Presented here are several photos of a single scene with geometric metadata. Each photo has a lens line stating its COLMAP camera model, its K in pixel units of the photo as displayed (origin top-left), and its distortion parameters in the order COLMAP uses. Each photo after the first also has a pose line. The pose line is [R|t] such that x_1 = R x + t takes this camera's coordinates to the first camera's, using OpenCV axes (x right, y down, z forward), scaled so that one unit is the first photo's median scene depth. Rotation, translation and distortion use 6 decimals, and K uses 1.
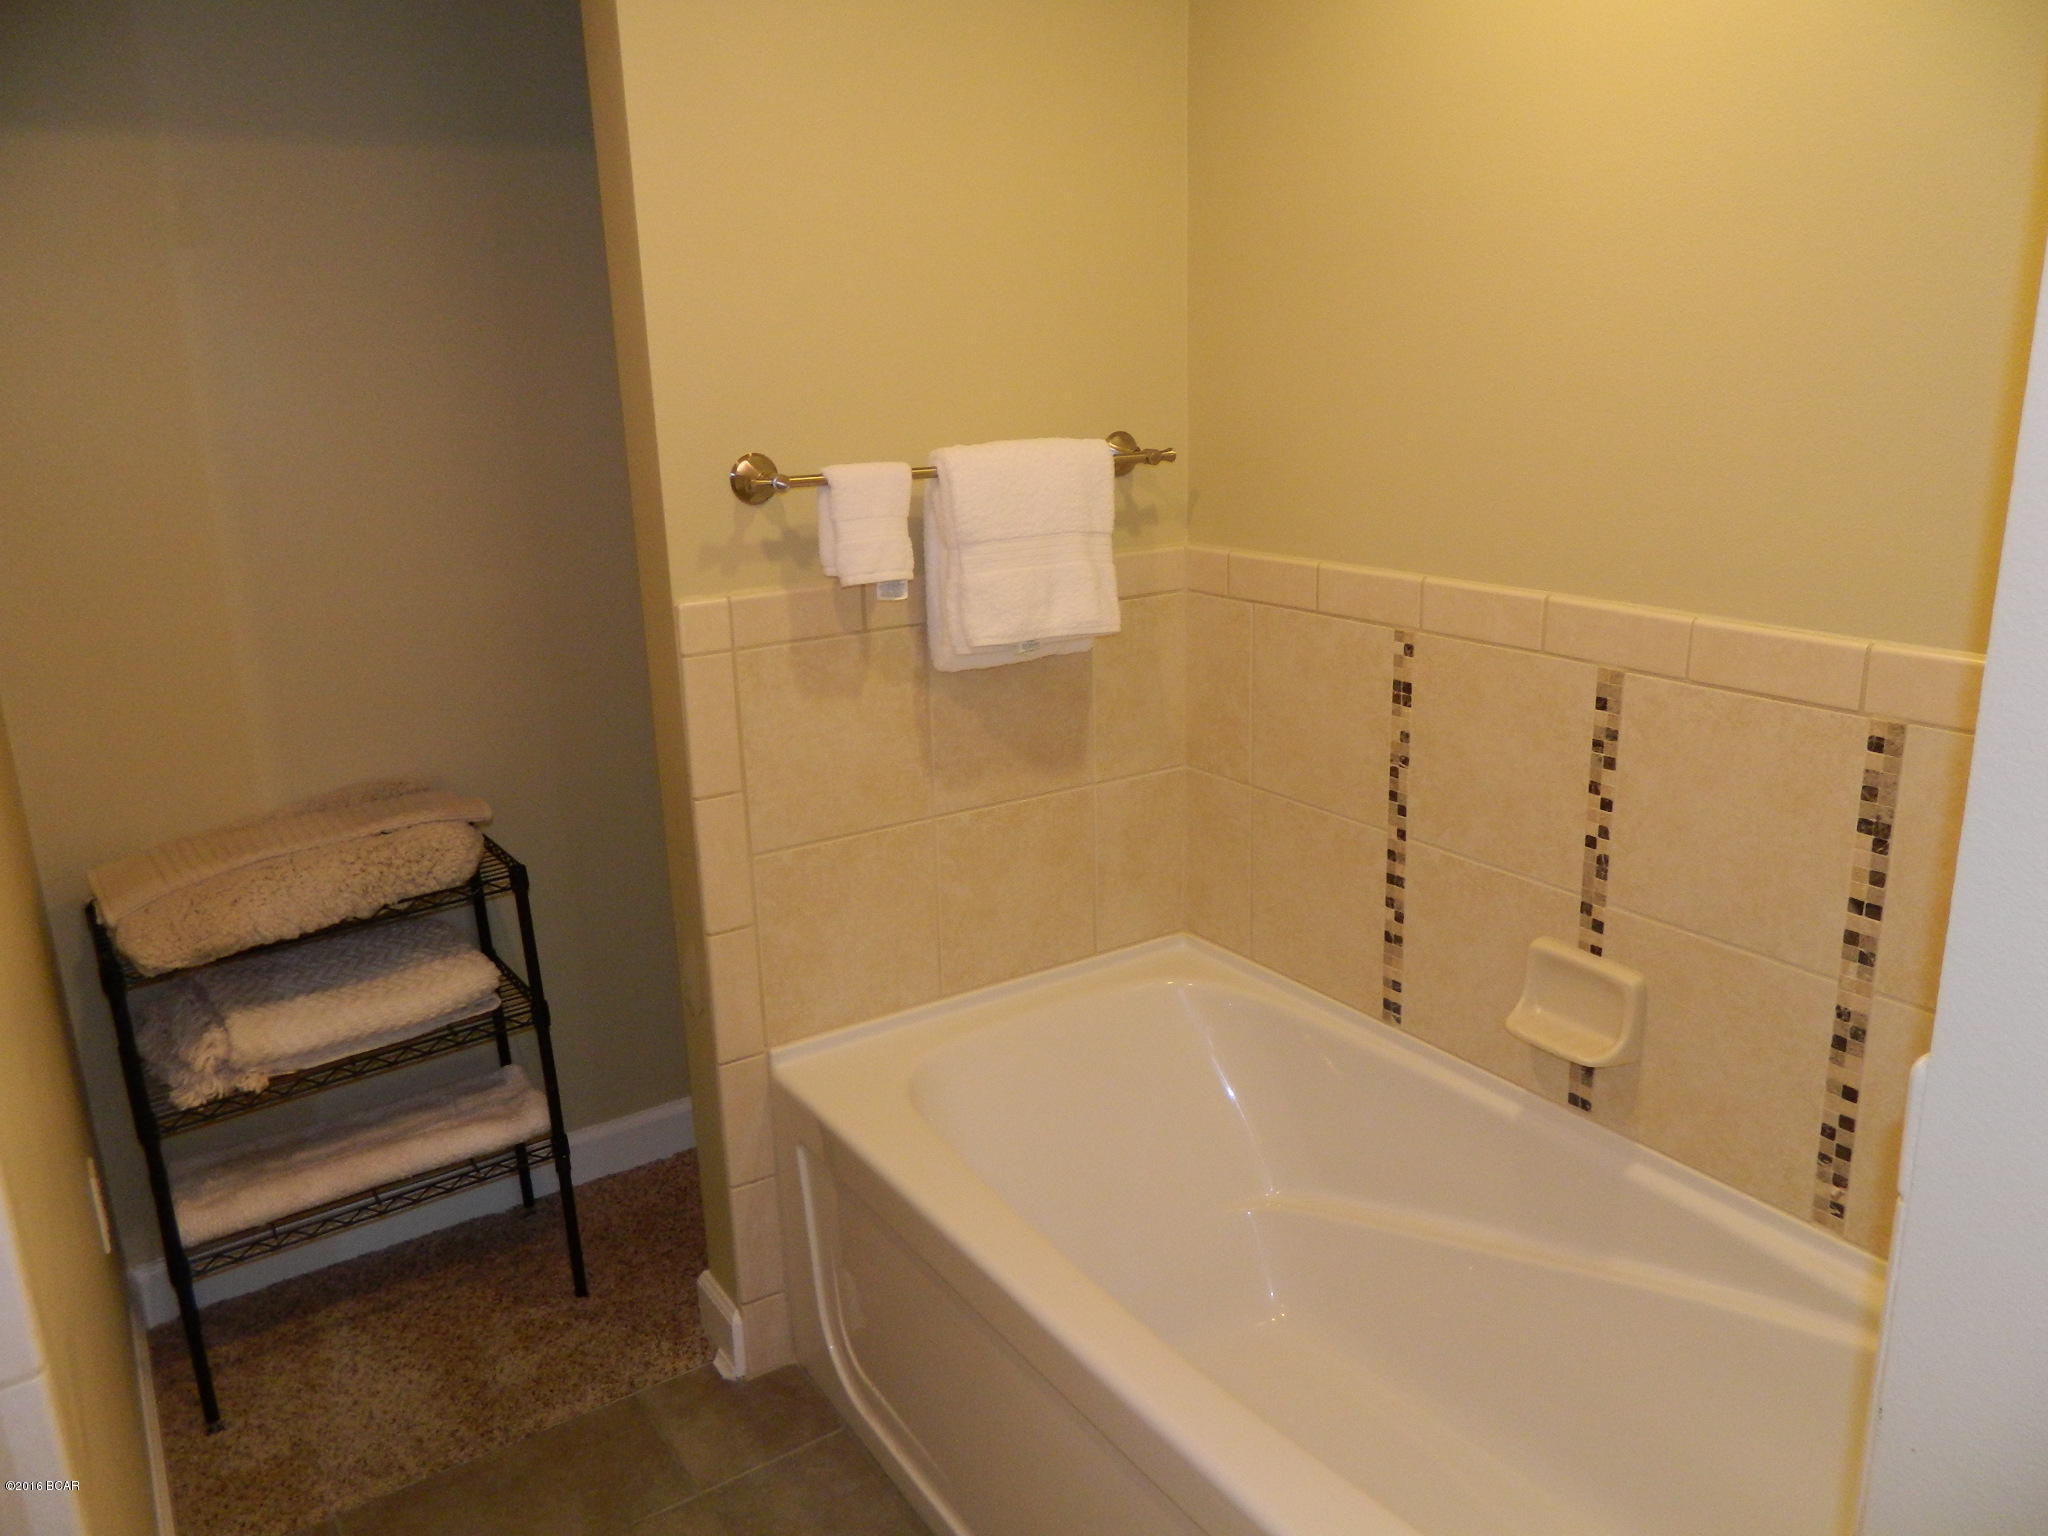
lens RADIAL K [[1550.8, 0, 1017.6], [0, 1550.8, 768.8], [0, 0, 1]] dist [0.017963, -0.007322]
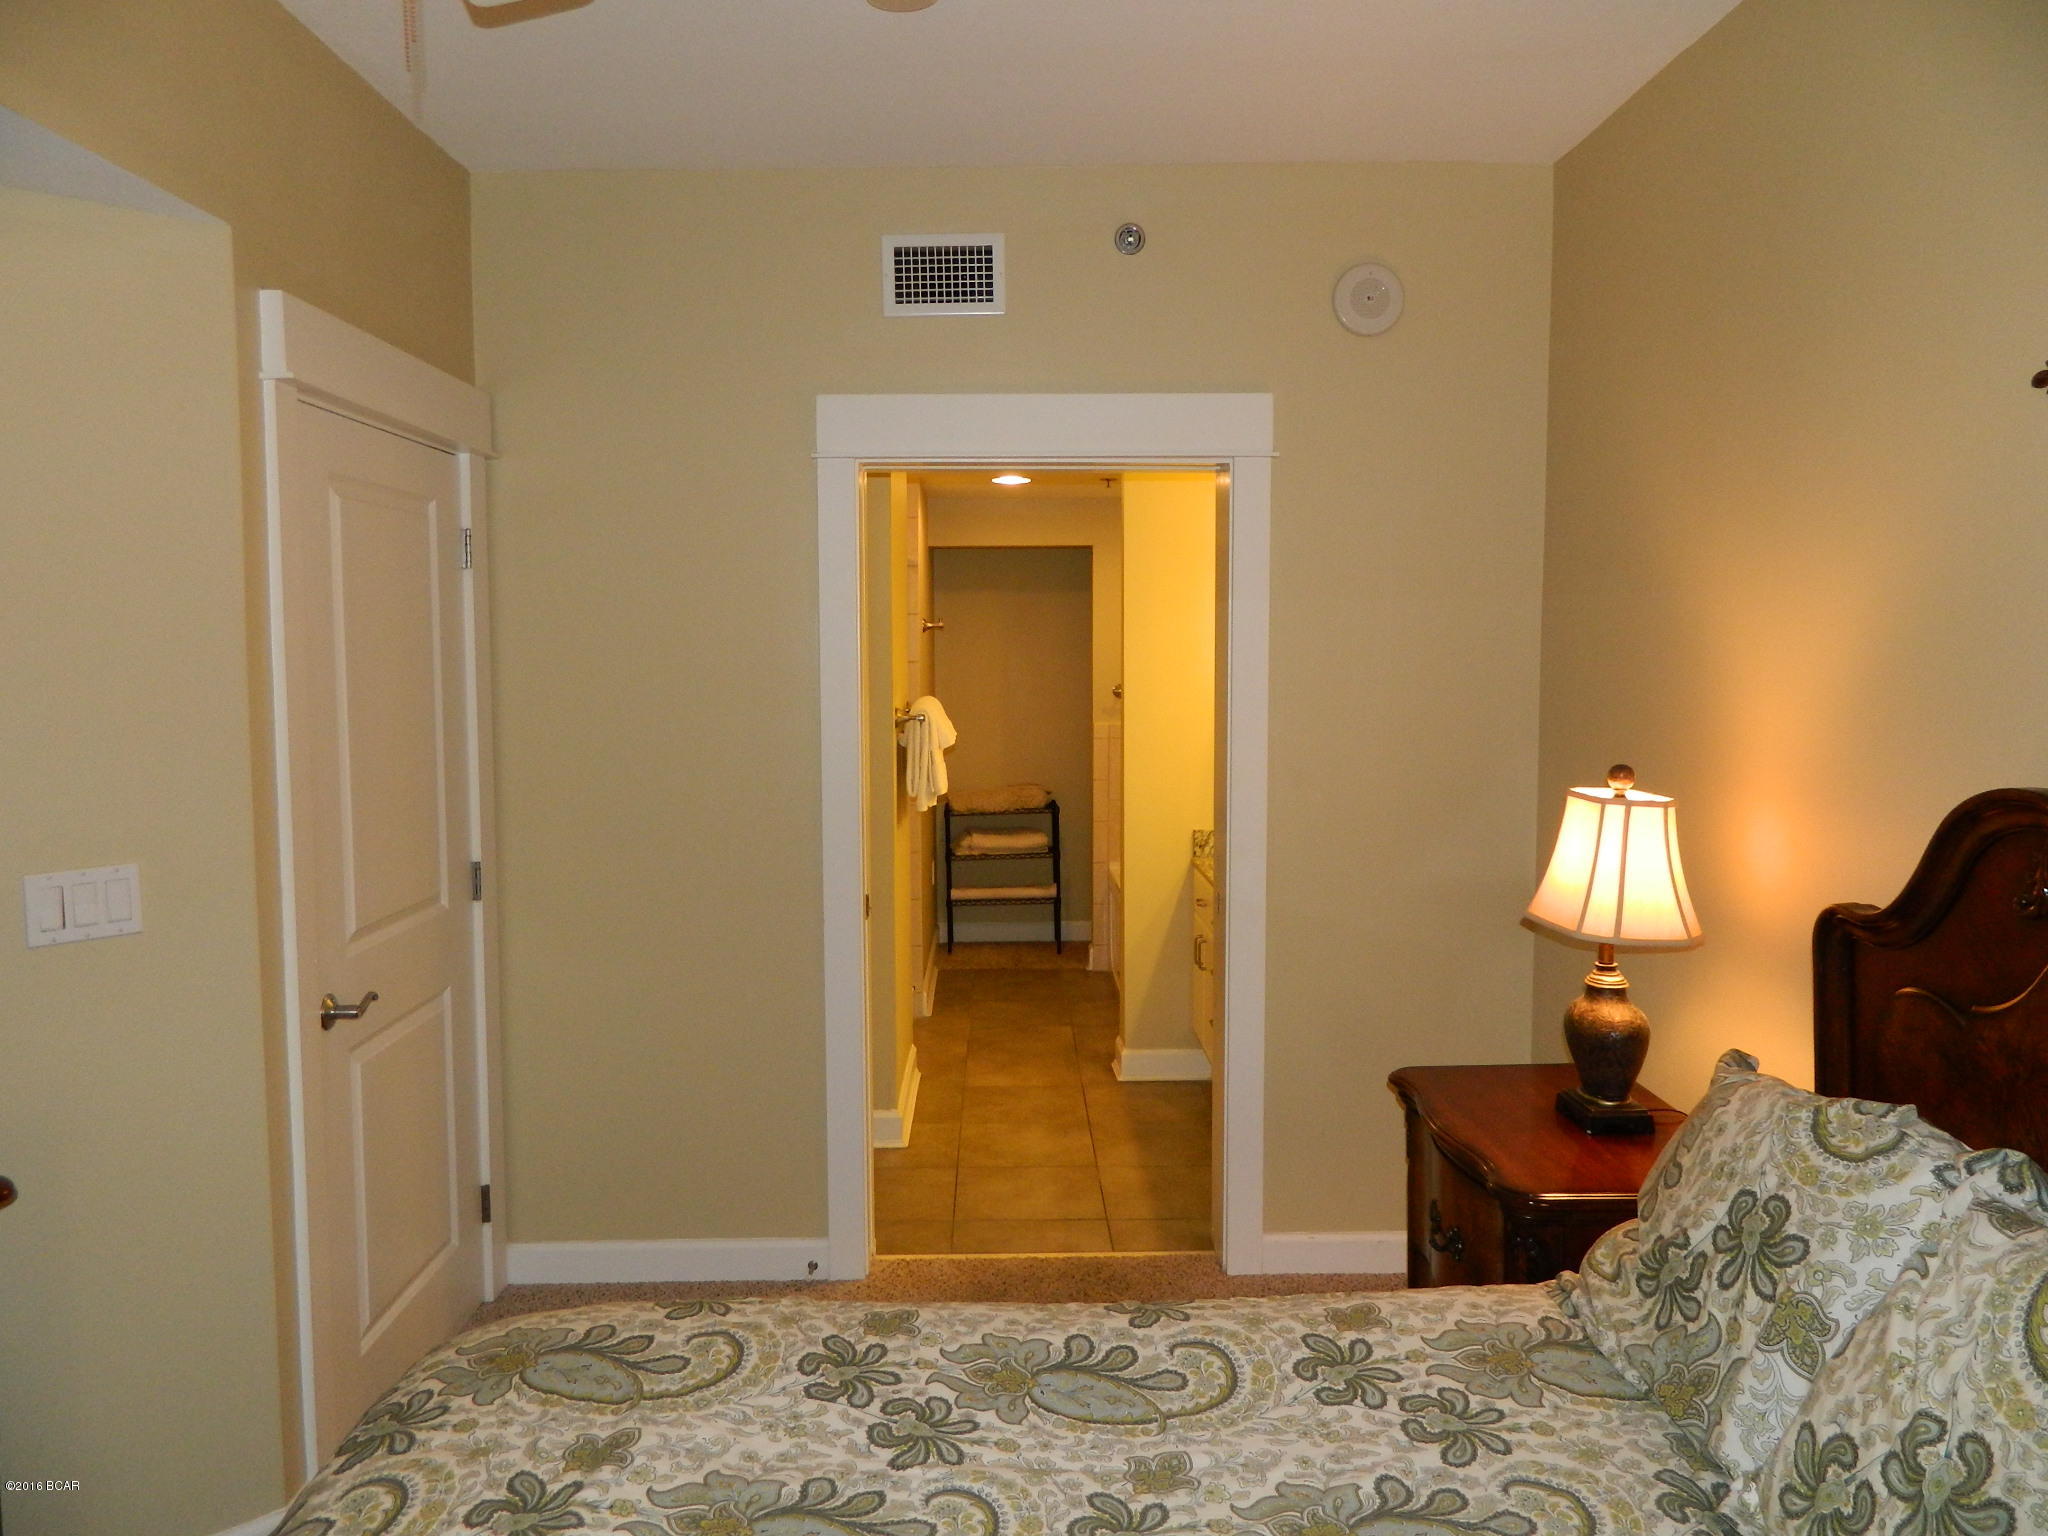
lens RADIAL K [[1550.8, 0, 1017.6], [0, 1550.8, 768.8], [0, 0, 1]] dist [0.017963, -0.007322]
pose [[0.856796, 0.074985, -0.510175, 1.335939], [-0.170937, 0.974731, -0.143809, 0.498811], [0.486500, 0.210422, 0.847963, -1.921759]]
